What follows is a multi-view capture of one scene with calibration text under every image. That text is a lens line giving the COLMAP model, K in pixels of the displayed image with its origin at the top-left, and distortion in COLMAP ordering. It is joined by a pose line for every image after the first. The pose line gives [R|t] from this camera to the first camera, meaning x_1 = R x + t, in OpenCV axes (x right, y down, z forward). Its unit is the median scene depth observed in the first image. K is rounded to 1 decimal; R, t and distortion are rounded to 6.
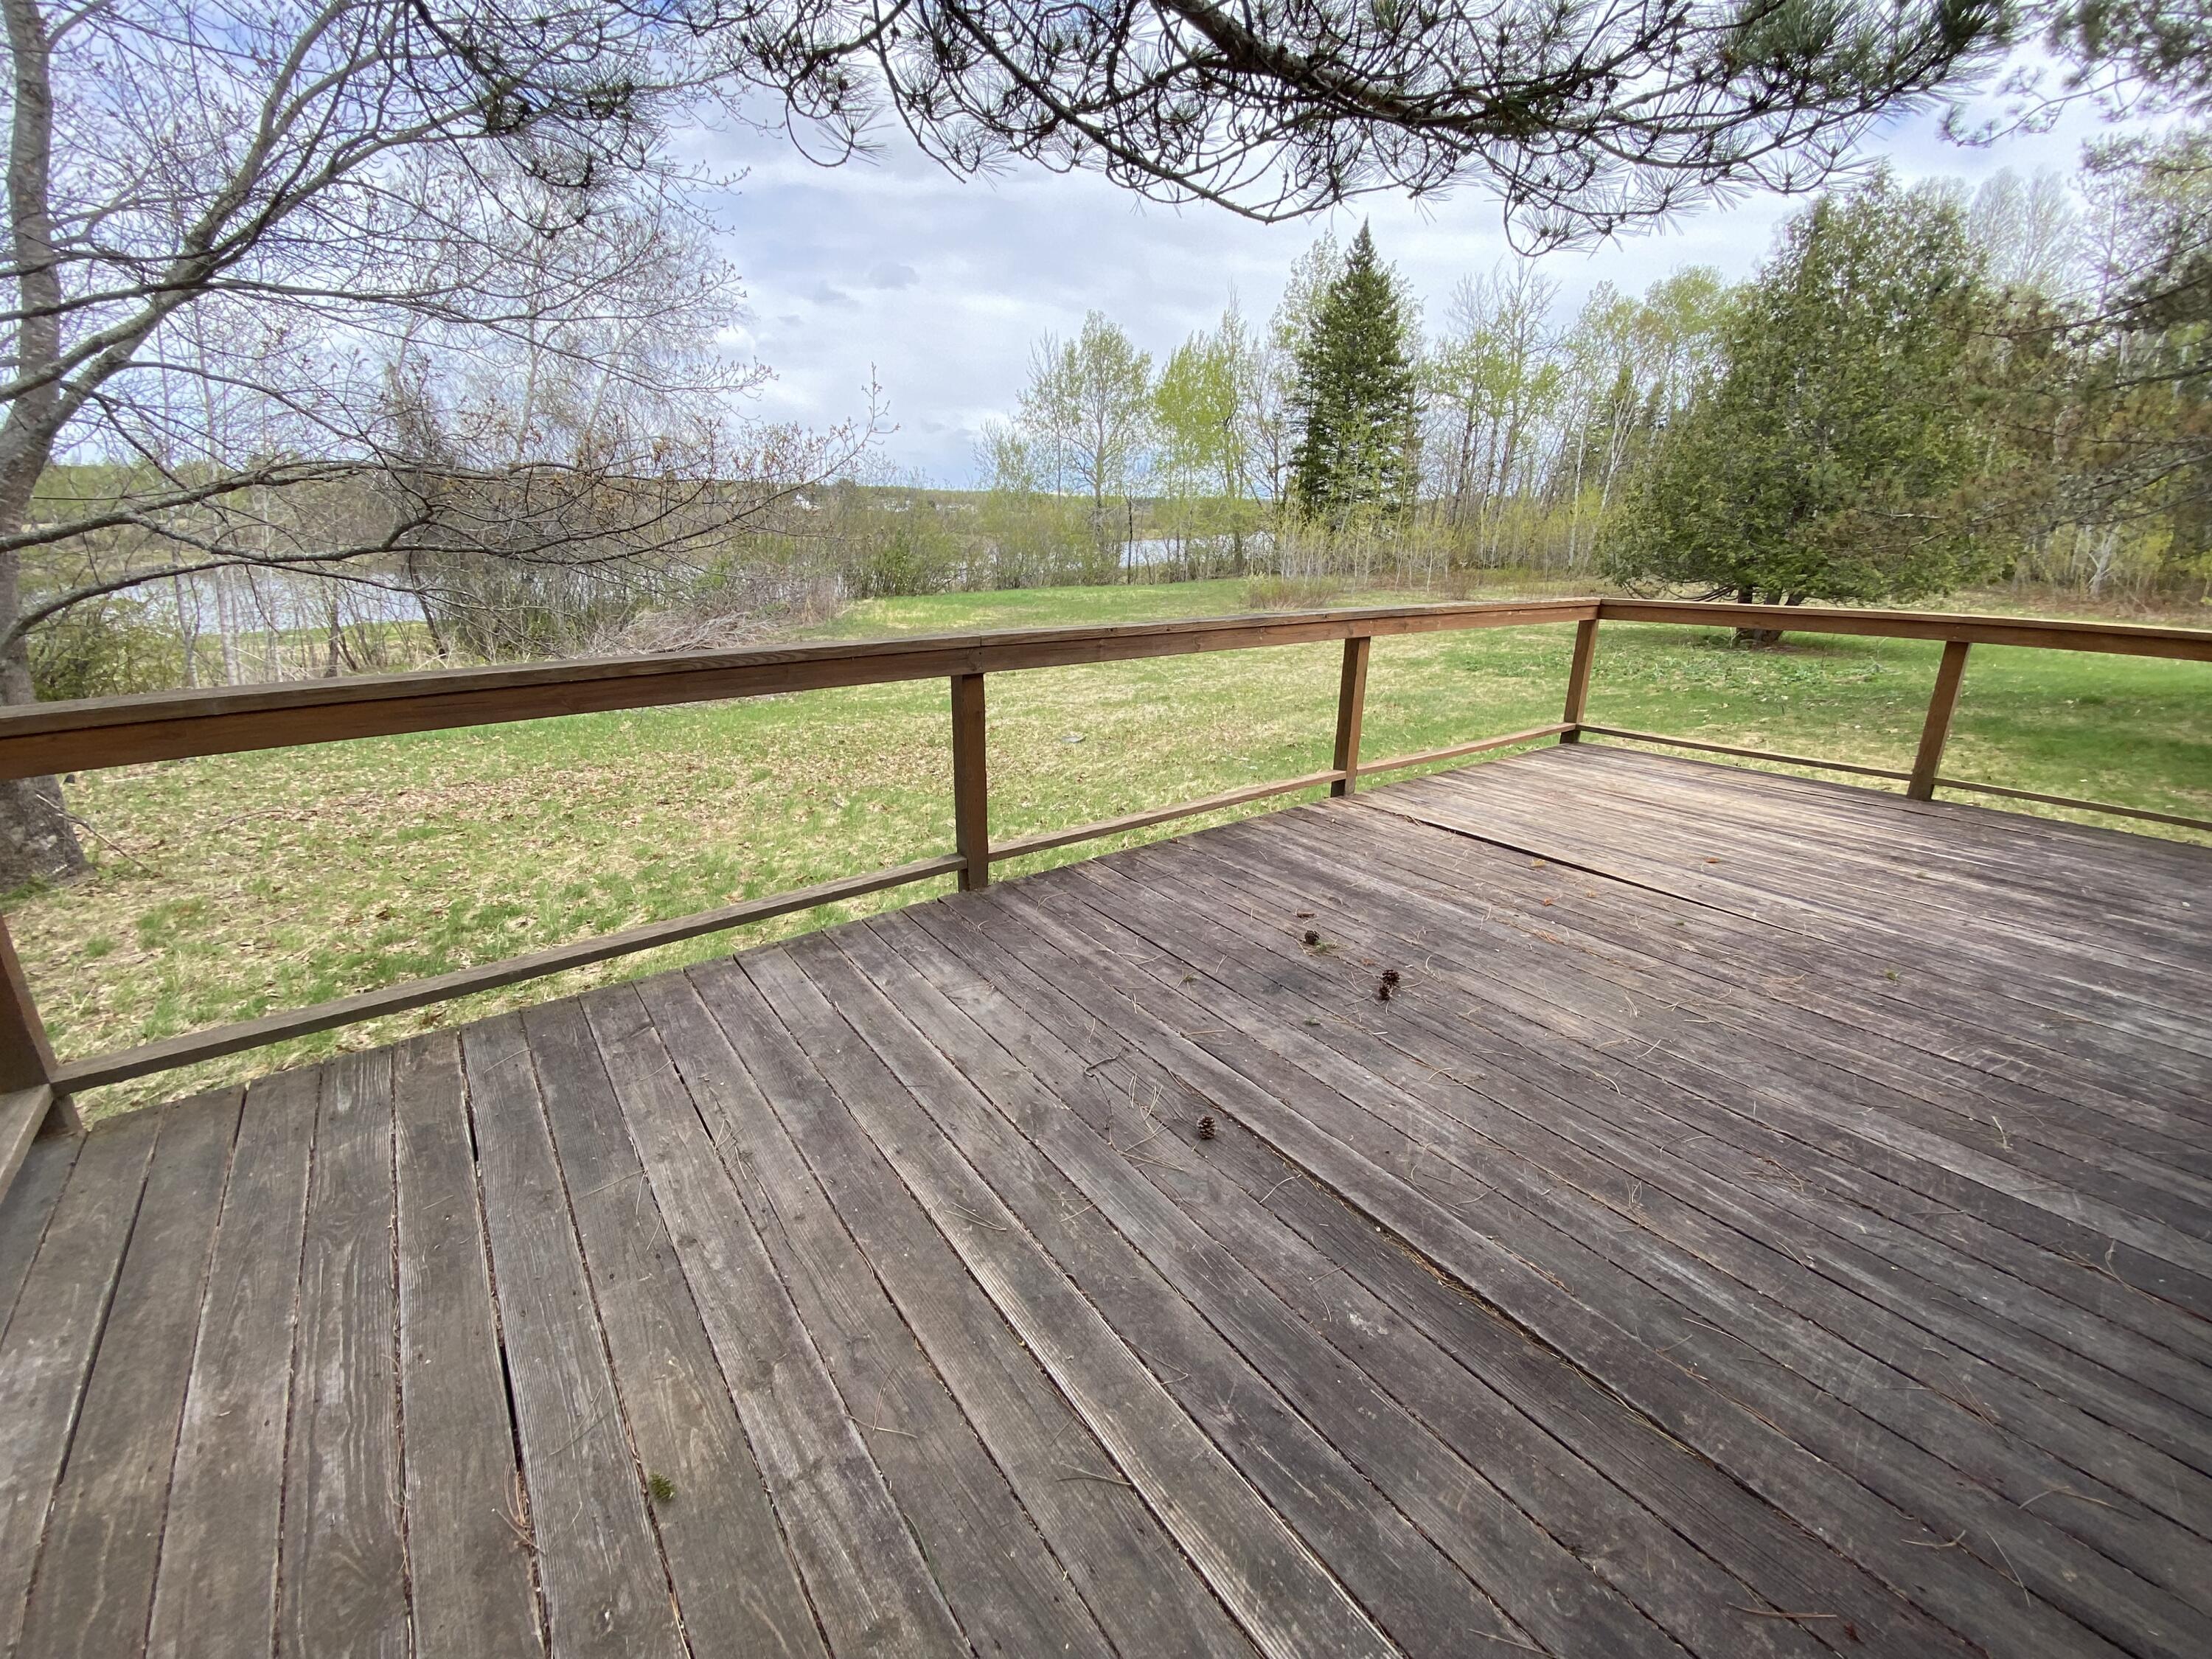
lens RADIAL K [[896.4, 0, 1101.0], [0, 896.4, 864.1], [0, 0, 1]] dist [0.000003, 0.000034]
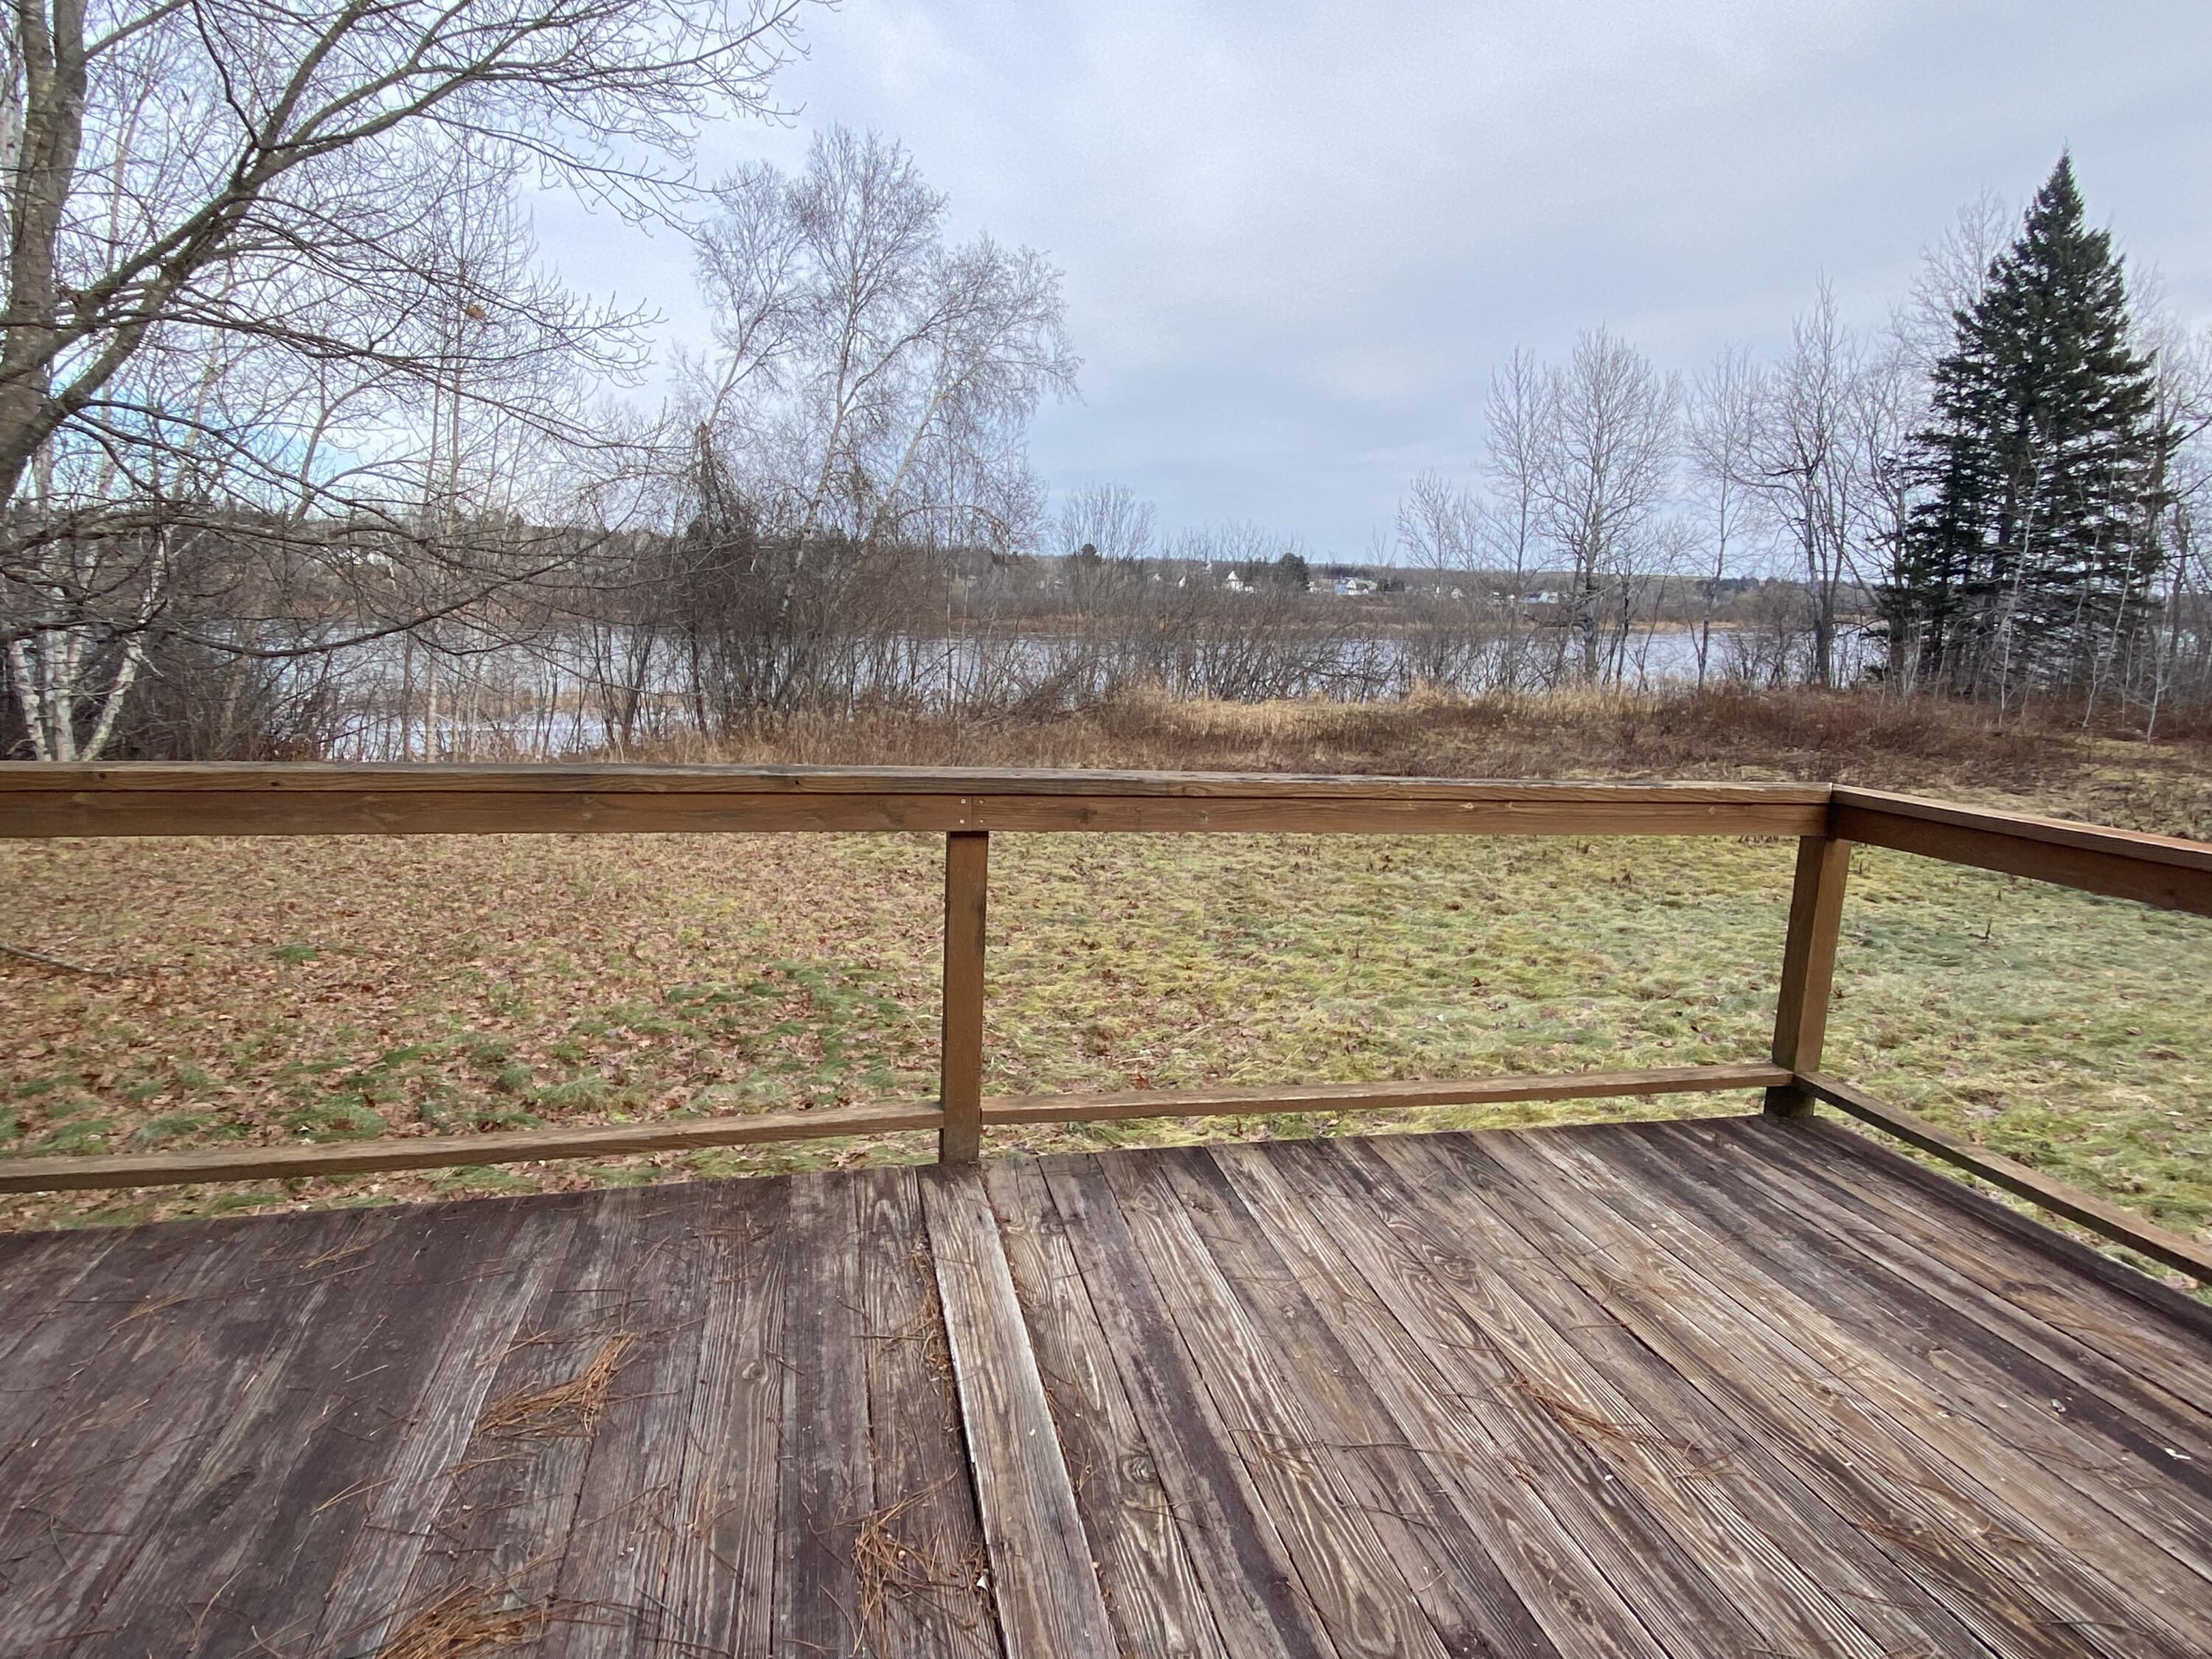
lens RADIAL K [[1281.4, 0, 1106.0], [0, 1281.4, 829.5], [0, 0, 1]] dist [-0.002254, -0.000902]
pose [[0.914264, 0.081397, -0.396857, 0.284298], [-0.158132, 0.973600, -0.164610, -0.072529], [0.372981, 0.213253, 0.902999, 0.201443]]
